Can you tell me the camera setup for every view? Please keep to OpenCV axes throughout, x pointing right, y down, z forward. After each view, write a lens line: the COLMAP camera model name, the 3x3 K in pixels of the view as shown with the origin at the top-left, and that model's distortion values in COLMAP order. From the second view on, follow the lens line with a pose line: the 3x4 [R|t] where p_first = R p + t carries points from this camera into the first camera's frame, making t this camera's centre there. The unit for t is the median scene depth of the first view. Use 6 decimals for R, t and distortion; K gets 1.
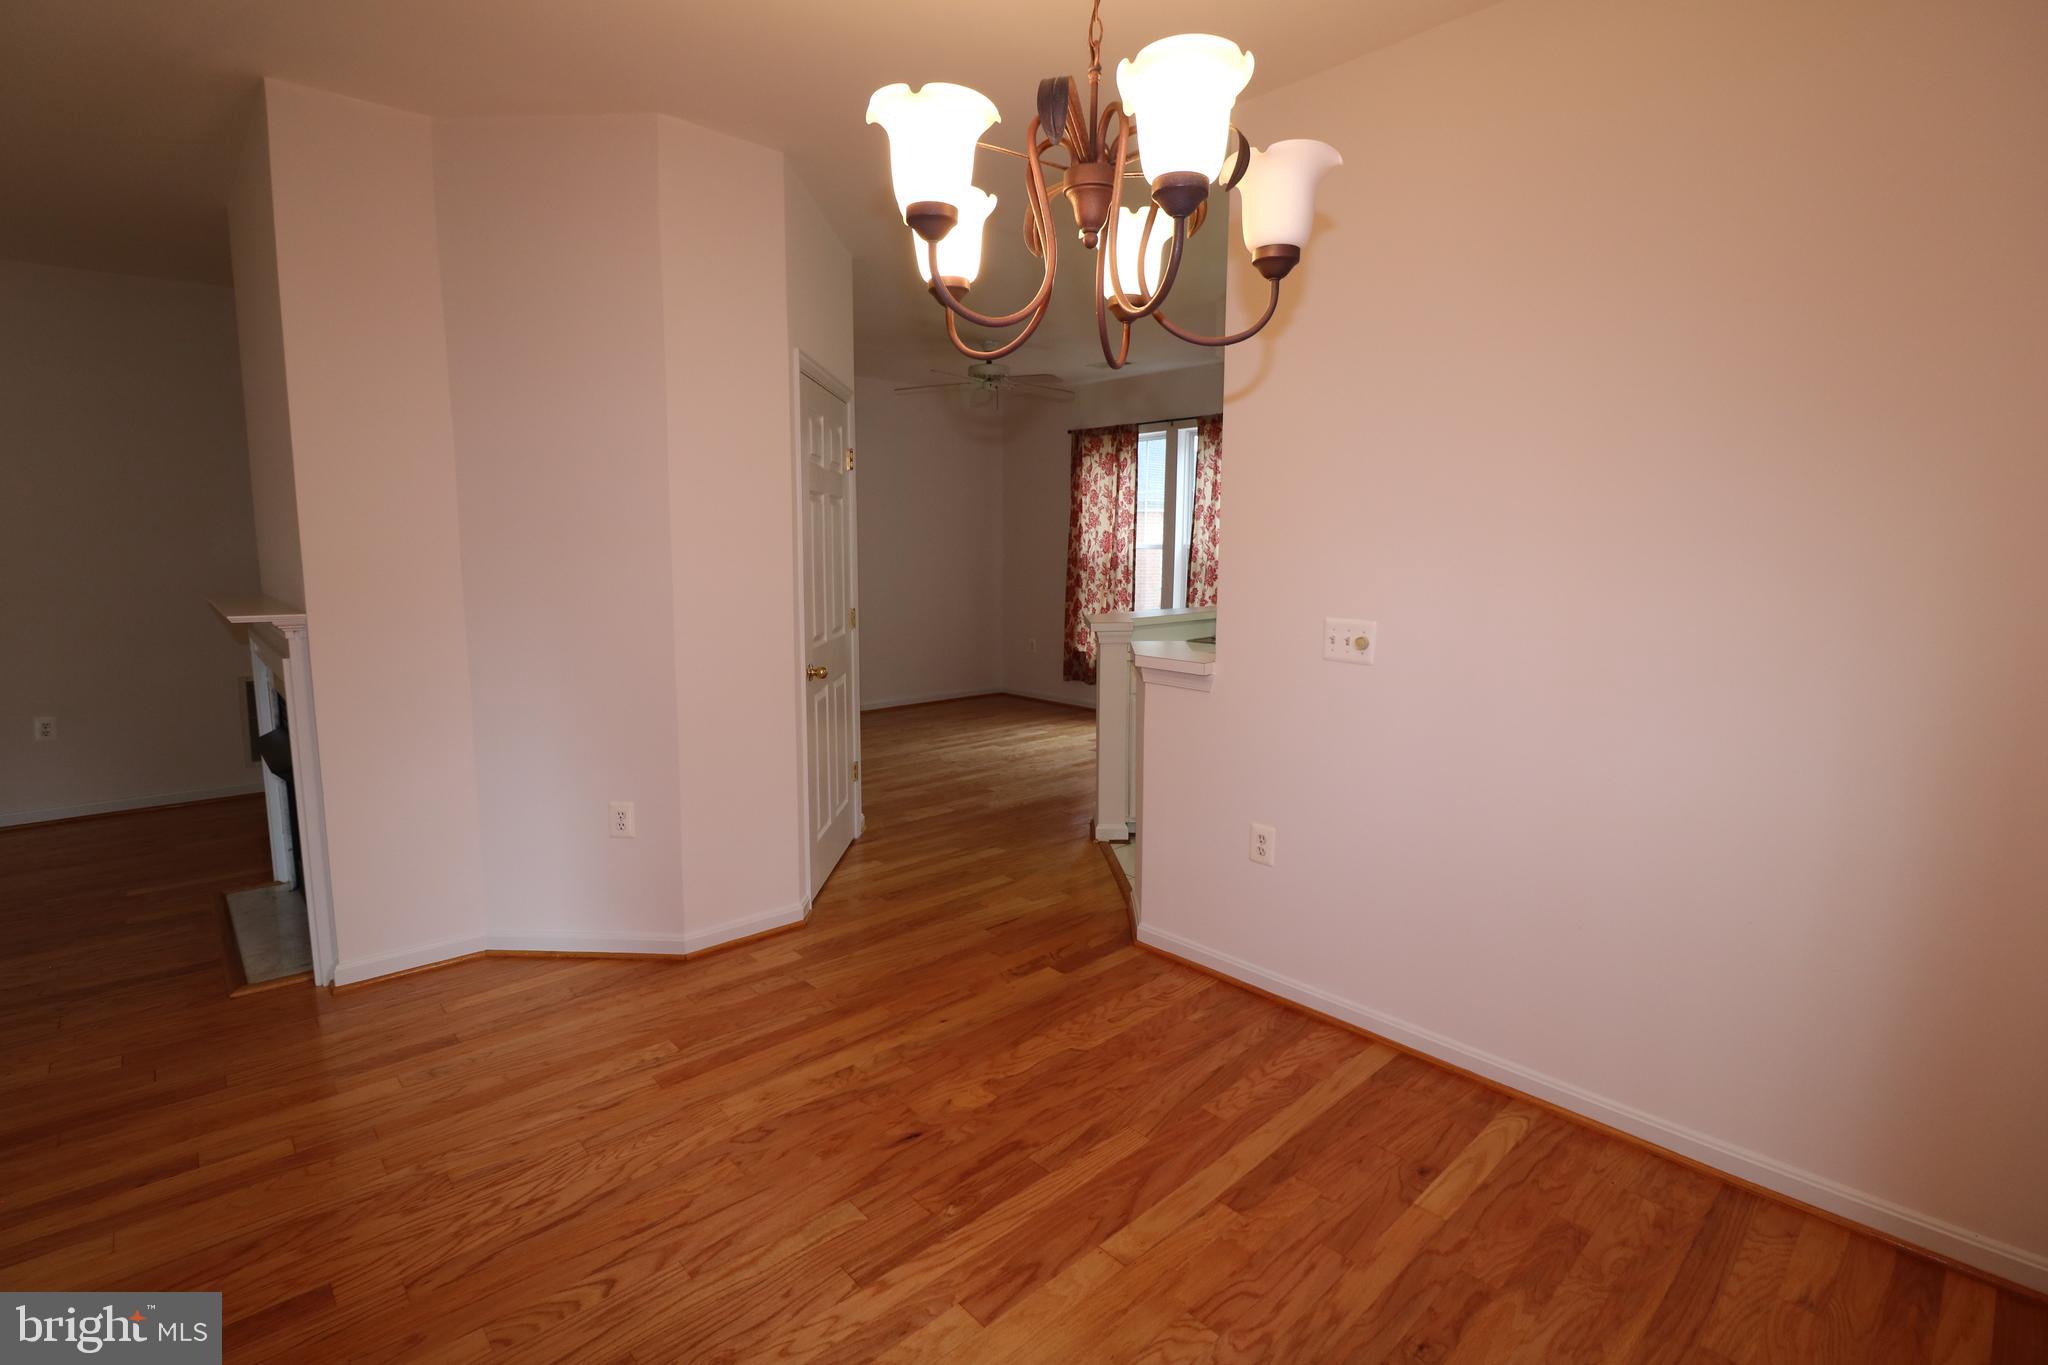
lens RADIAL K [[944.7, 0, 1022.4], [0, 944.7, 666.0], [0, 0, 1]] dist [-0.005429, -0.009752]
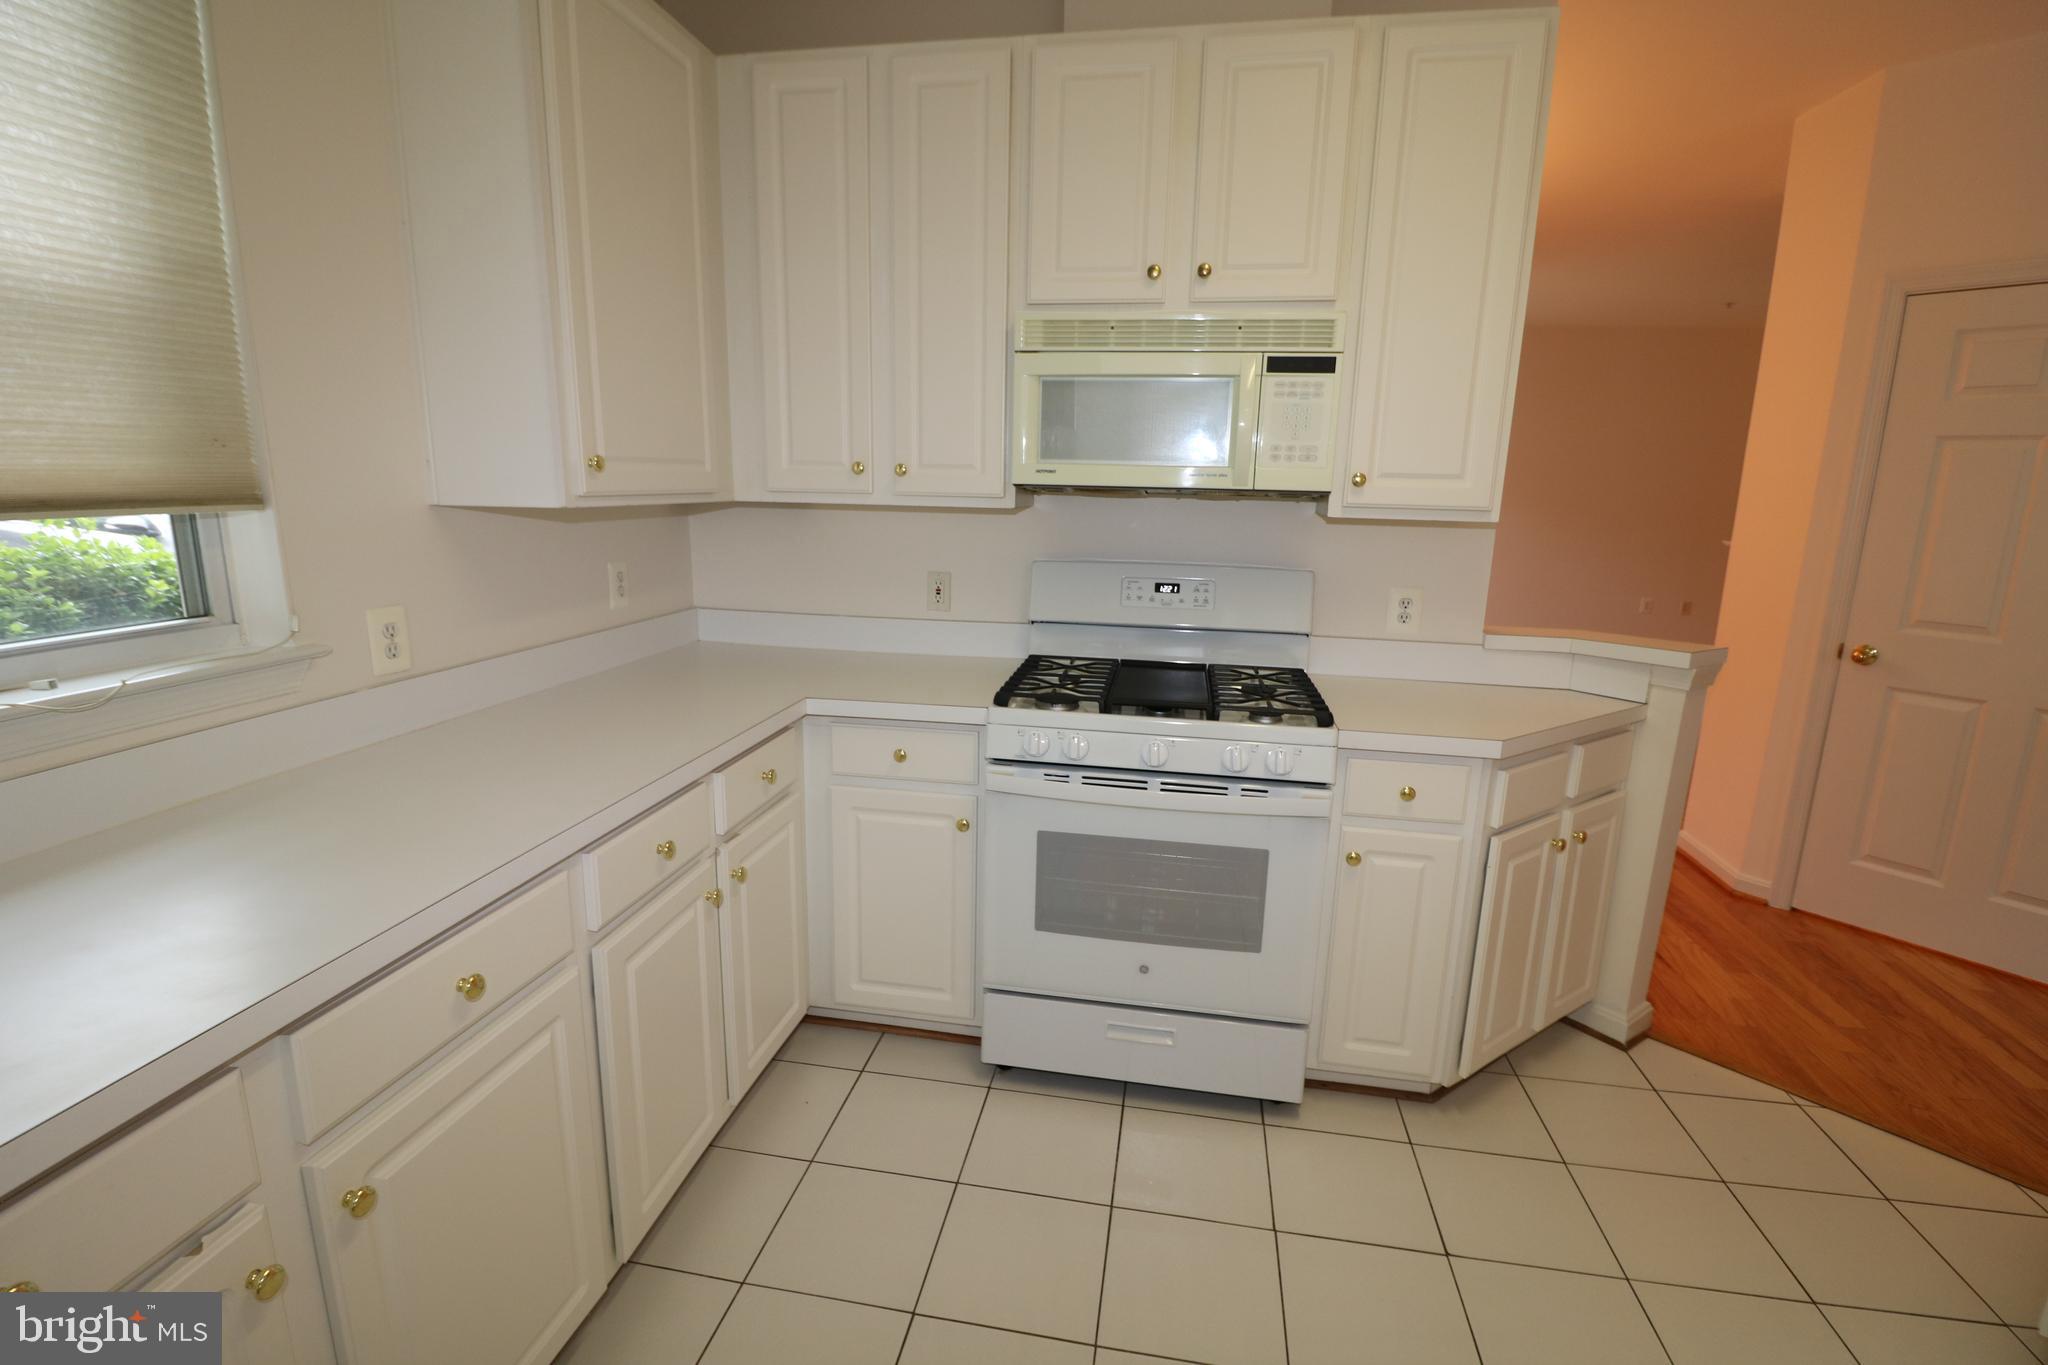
lens RADIAL K [[944.7, 0, 1018.4], [0, 944.7, 685.3], [0, 0, 1]] dist [-0.005429, -0.009752]
pose [[-0.801555, 0.109043, -0.587894, 0.453672], [-0.098900, 0.945507, 0.310218, -0.079013], [0.589685, 0.306800, -0.747092, 0.612251]]
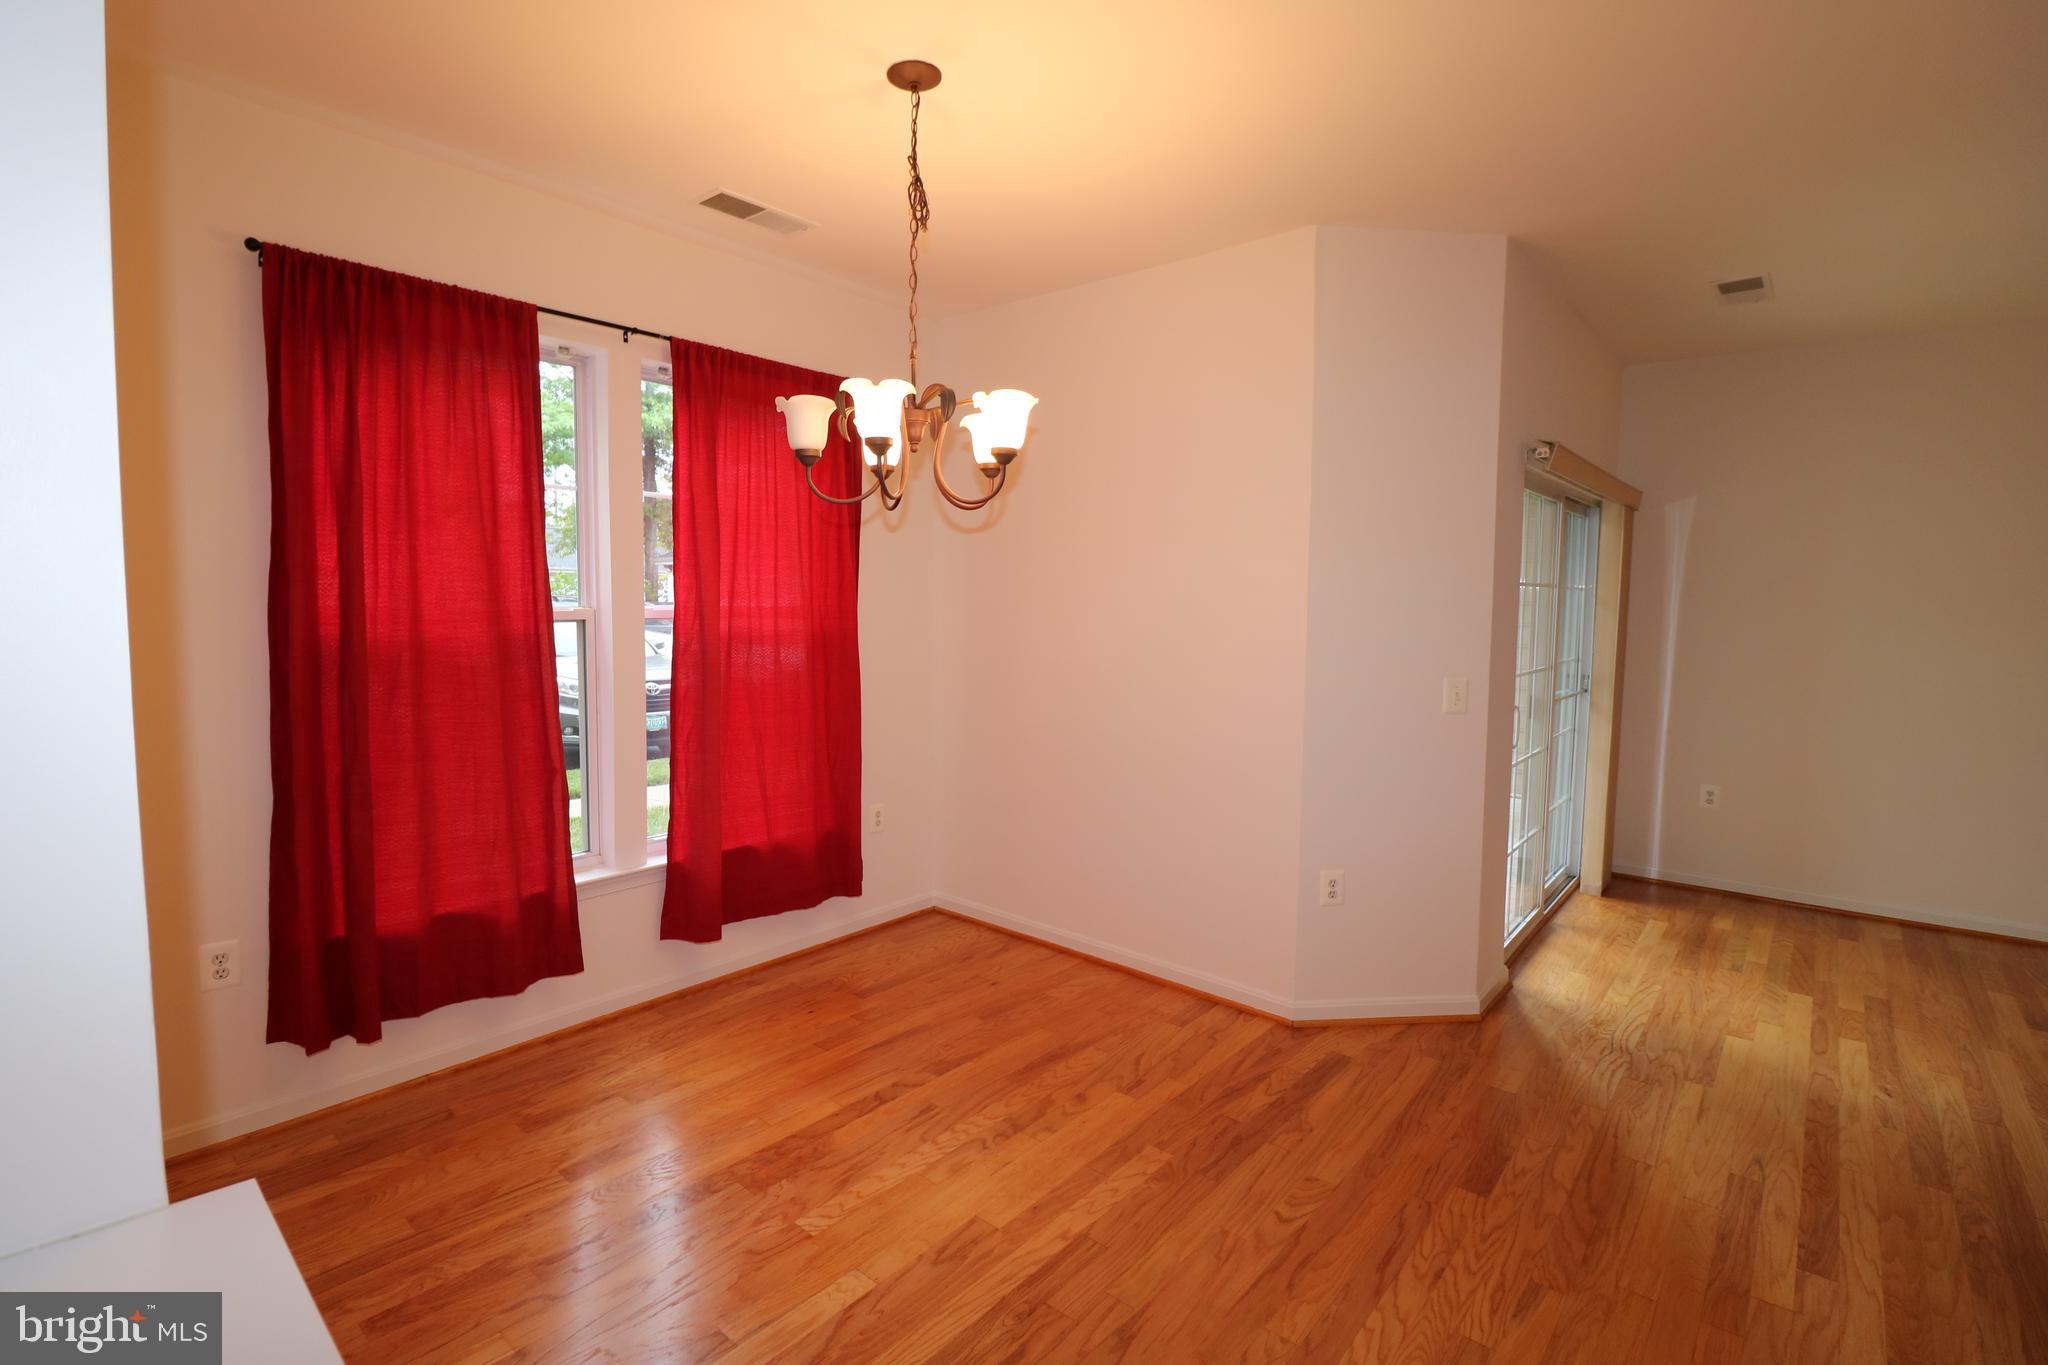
lens RADIAL K [[944.7, 0, 1017.8], [0, 944.7, 664.6], [0, 0, 1]] dist [-0.005429, -0.009752]
pose [[-0.992707, -0.007925, -0.120288, 0.015820], [-0.032311, 0.978819, 0.202162, -0.076904], [0.116138, 0.204574, -0.971937, 0.522130]]
